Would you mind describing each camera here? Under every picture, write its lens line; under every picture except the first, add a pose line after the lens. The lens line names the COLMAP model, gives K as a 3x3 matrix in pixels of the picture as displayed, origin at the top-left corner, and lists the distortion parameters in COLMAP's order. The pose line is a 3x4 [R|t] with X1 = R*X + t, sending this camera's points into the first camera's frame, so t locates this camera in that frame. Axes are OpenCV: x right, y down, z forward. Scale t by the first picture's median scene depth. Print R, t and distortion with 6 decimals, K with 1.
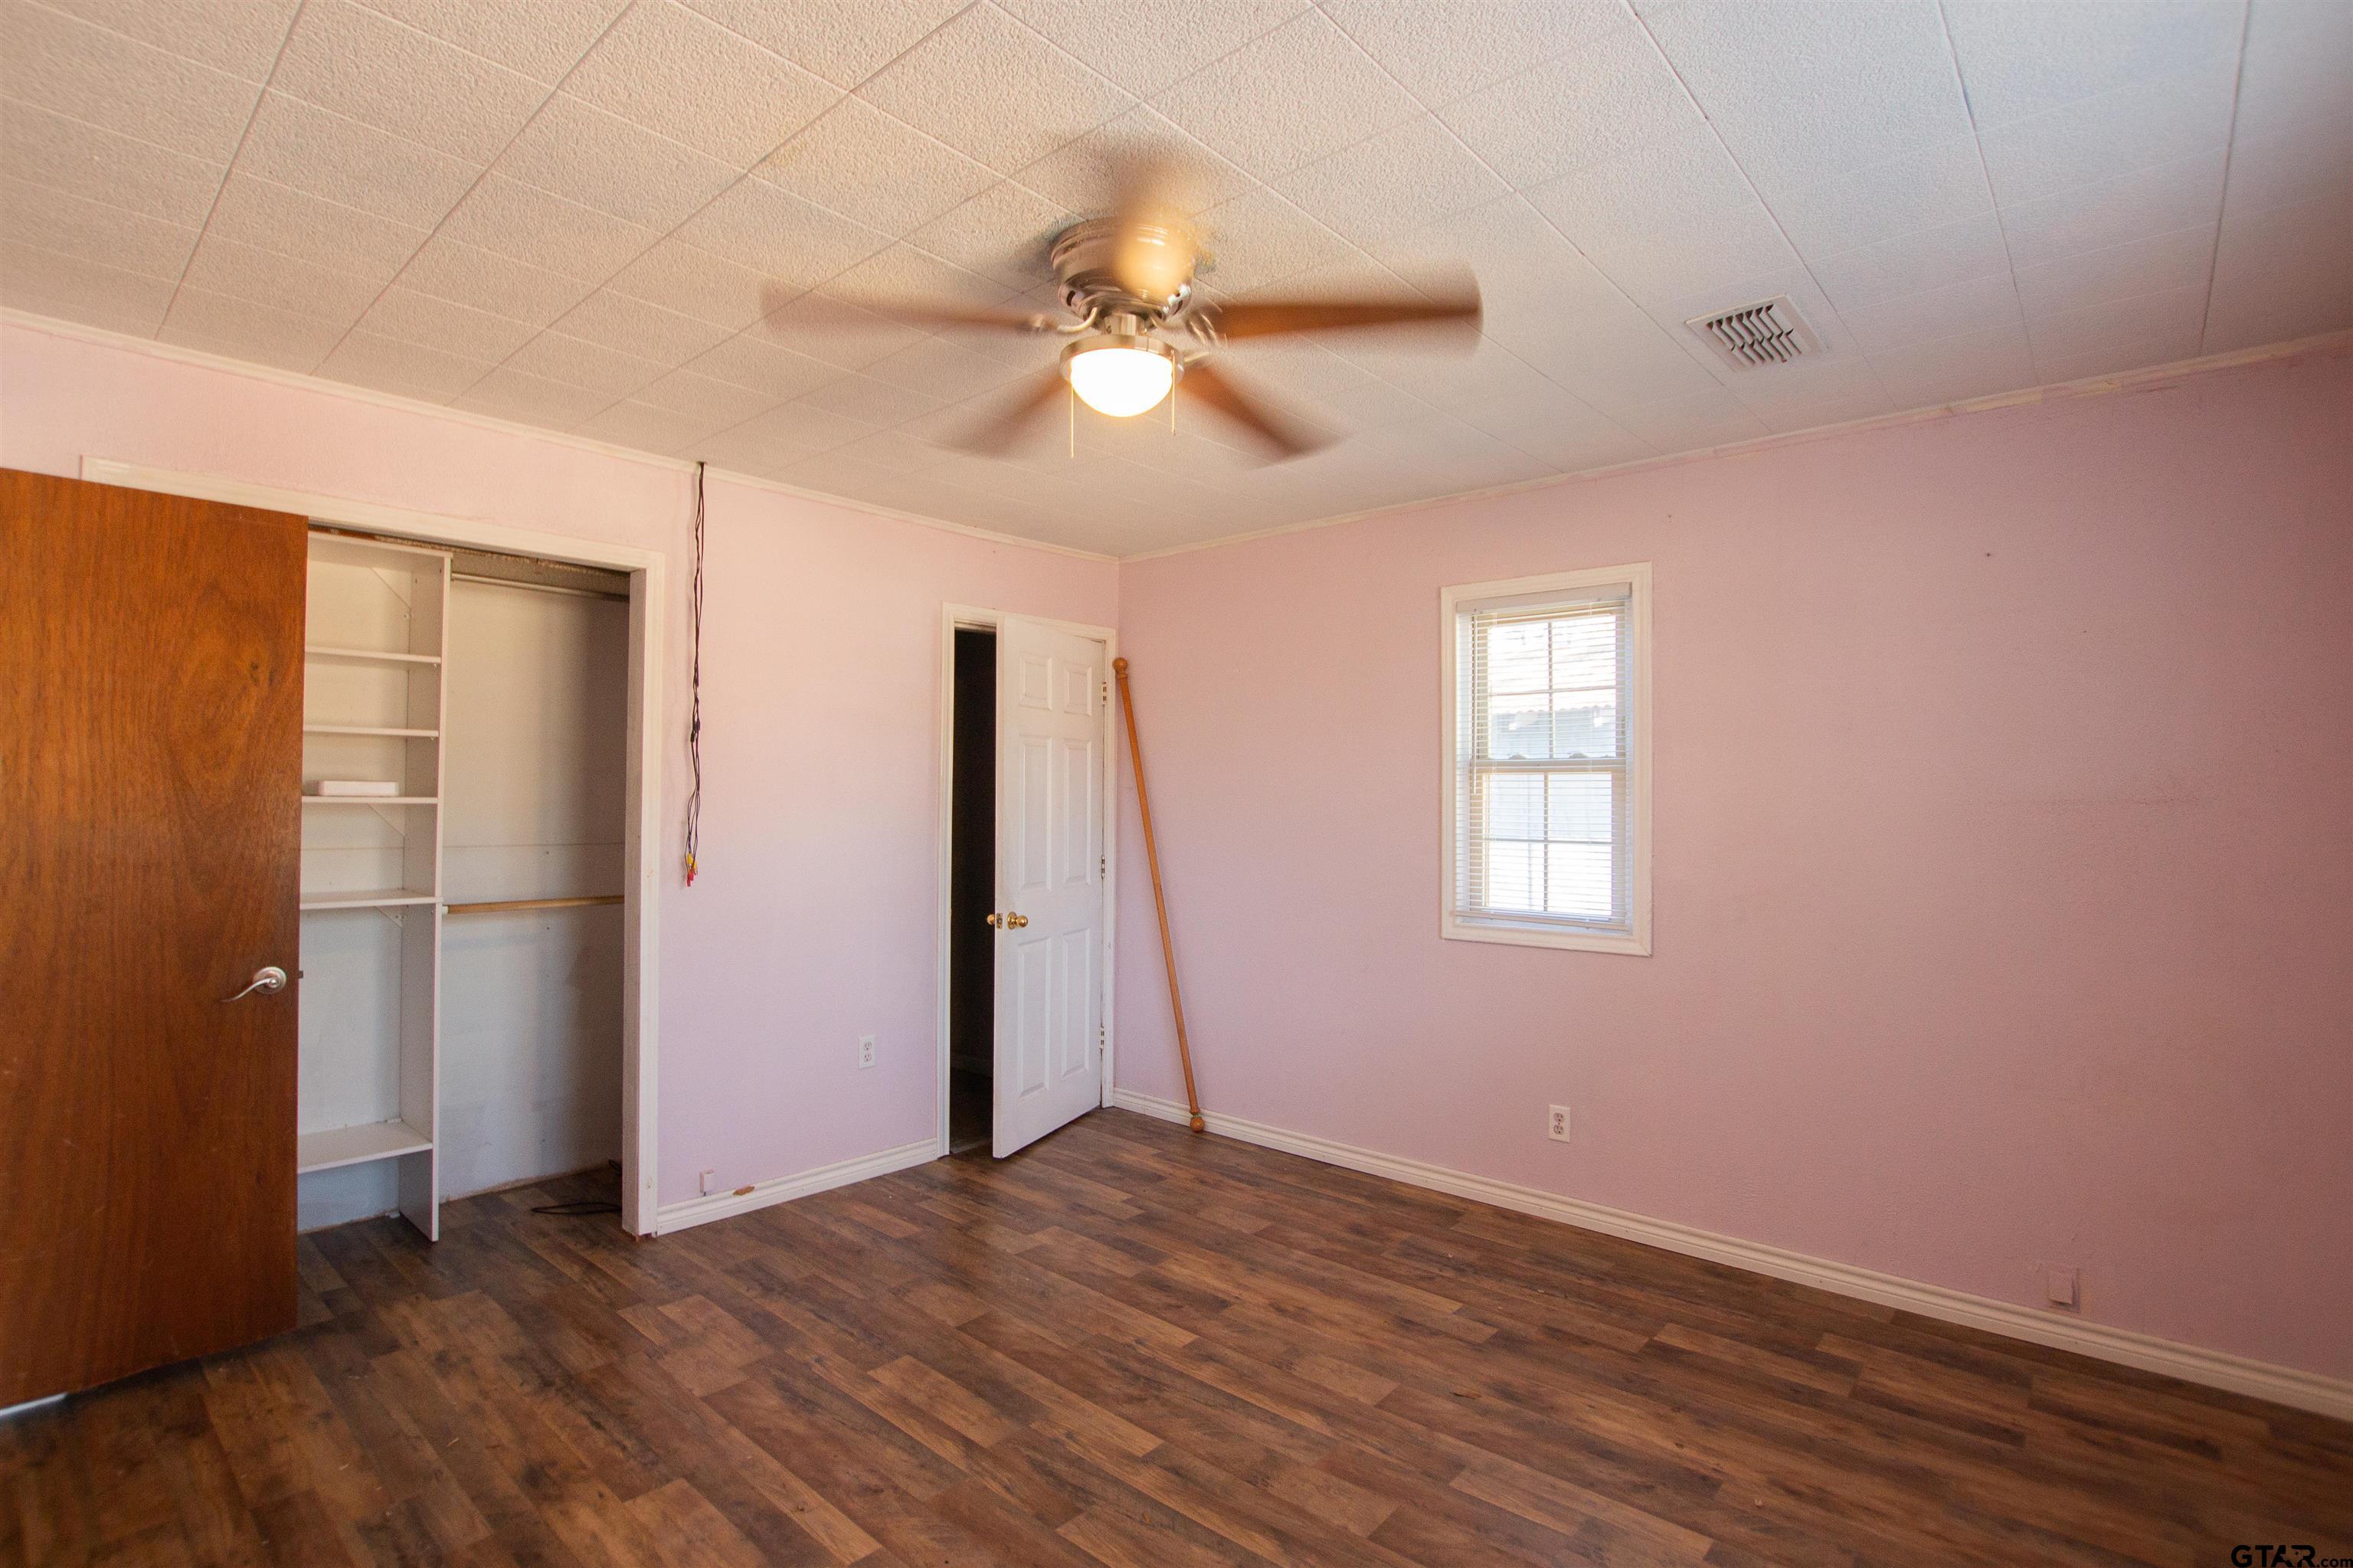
lens RADIAL K [[1138.2, 0, 1145.1], [0, 1138.2, 784.8], [0, 0, 1]] dist [-0.028417, 0.000516]
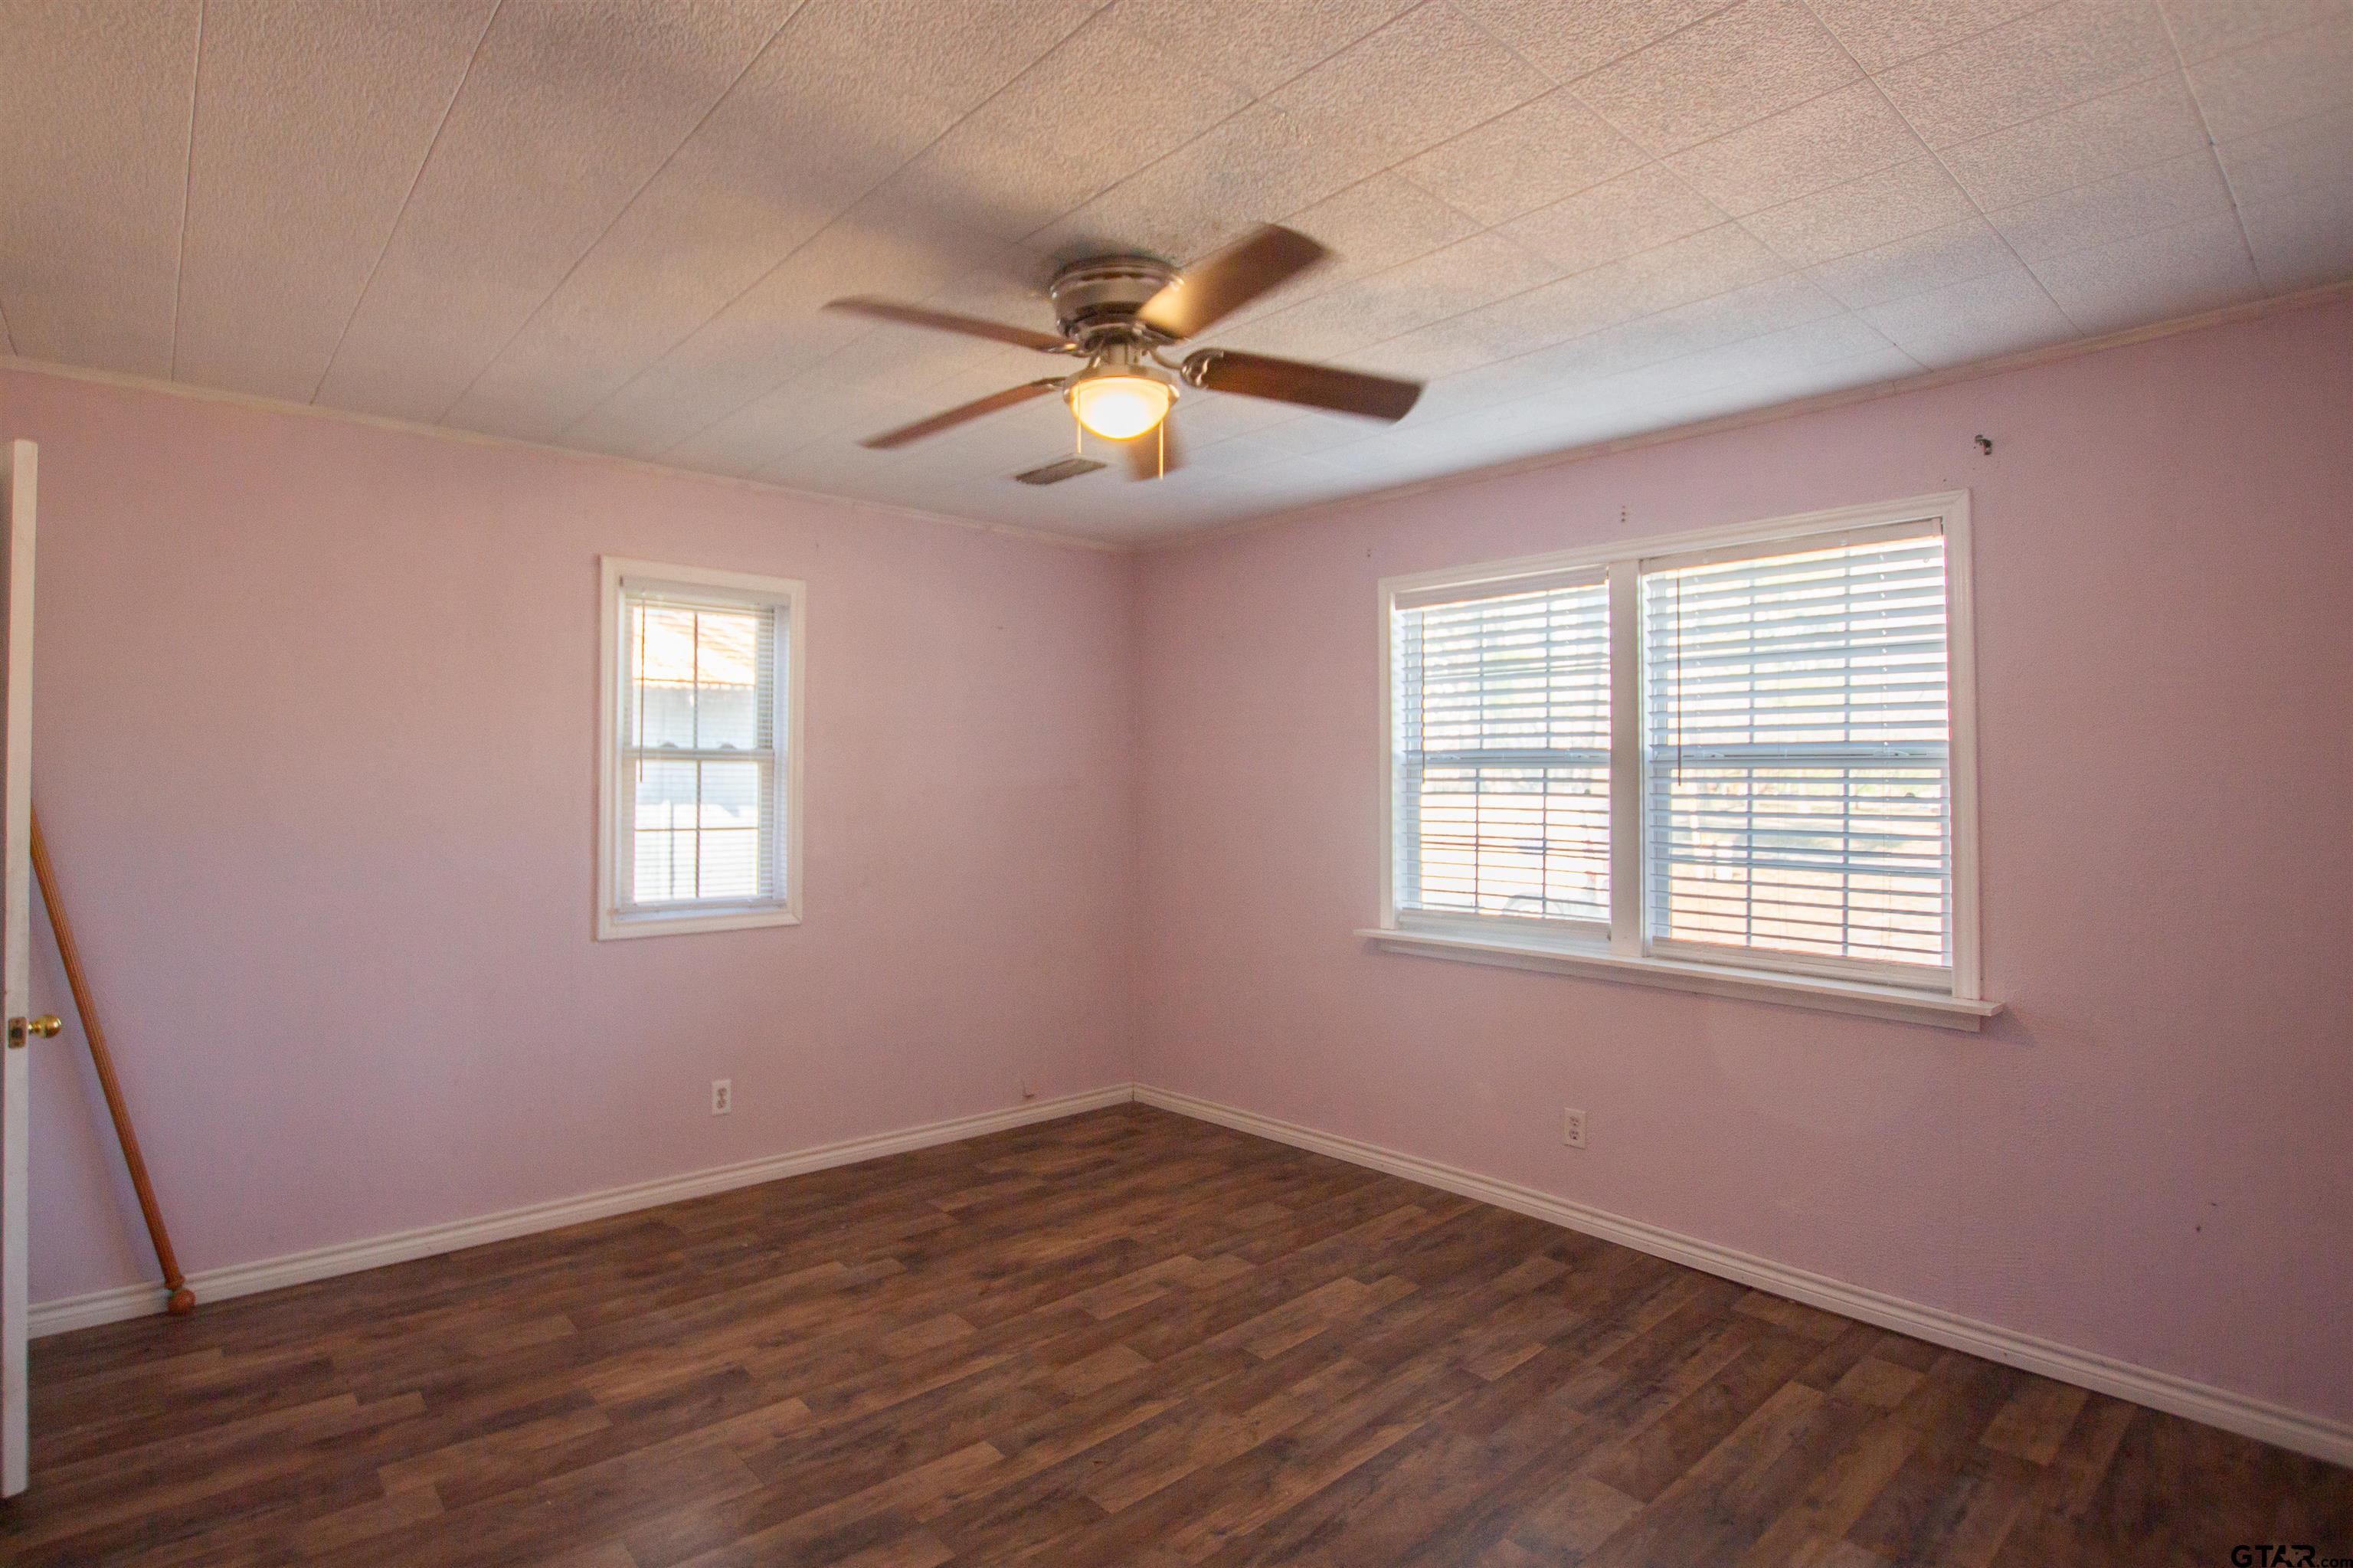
lens RADIAL K [[1138.2, 0, 1145.1], [0, 1138.2, 784.8], [0, 0, 1]] dist [-0.028417, 0.000516]
pose [[0.111508, -0.003027, 0.993759, -0.728691], [-0.019307, 0.999800, 0.005212, -0.003248], [-0.993576, -0.019768, 0.111428, 0.580566]]
